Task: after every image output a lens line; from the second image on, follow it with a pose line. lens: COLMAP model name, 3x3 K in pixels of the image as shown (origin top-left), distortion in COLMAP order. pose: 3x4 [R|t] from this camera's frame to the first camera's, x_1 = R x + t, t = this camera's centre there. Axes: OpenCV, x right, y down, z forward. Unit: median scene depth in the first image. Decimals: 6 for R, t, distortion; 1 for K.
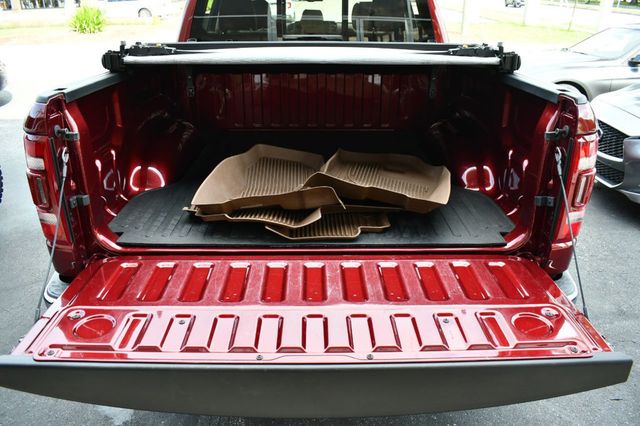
lens RADIAL K [[498.9, 0, 320.0], [0, 498.9, 213.0], [0, 0, 1]] dist [-0.095473, 0.010458]
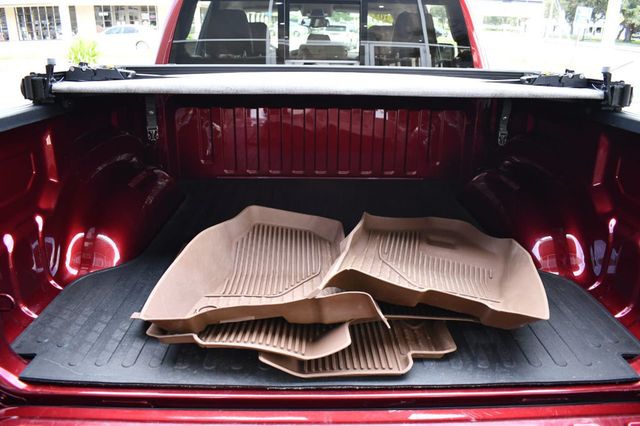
lens RADIAL K [[498.9, 0, 320.0], [0, 498.9, 213.0], [0, 0, 1]] dist [-0.095473, 0.010458]
pose [[0.999954, 0.006398, 0.007125, -0.033419], [-0.005912, 0.997784, -0.066266, -0.089881], [-0.007534, 0.066221, 0.997777, 0.315698]]
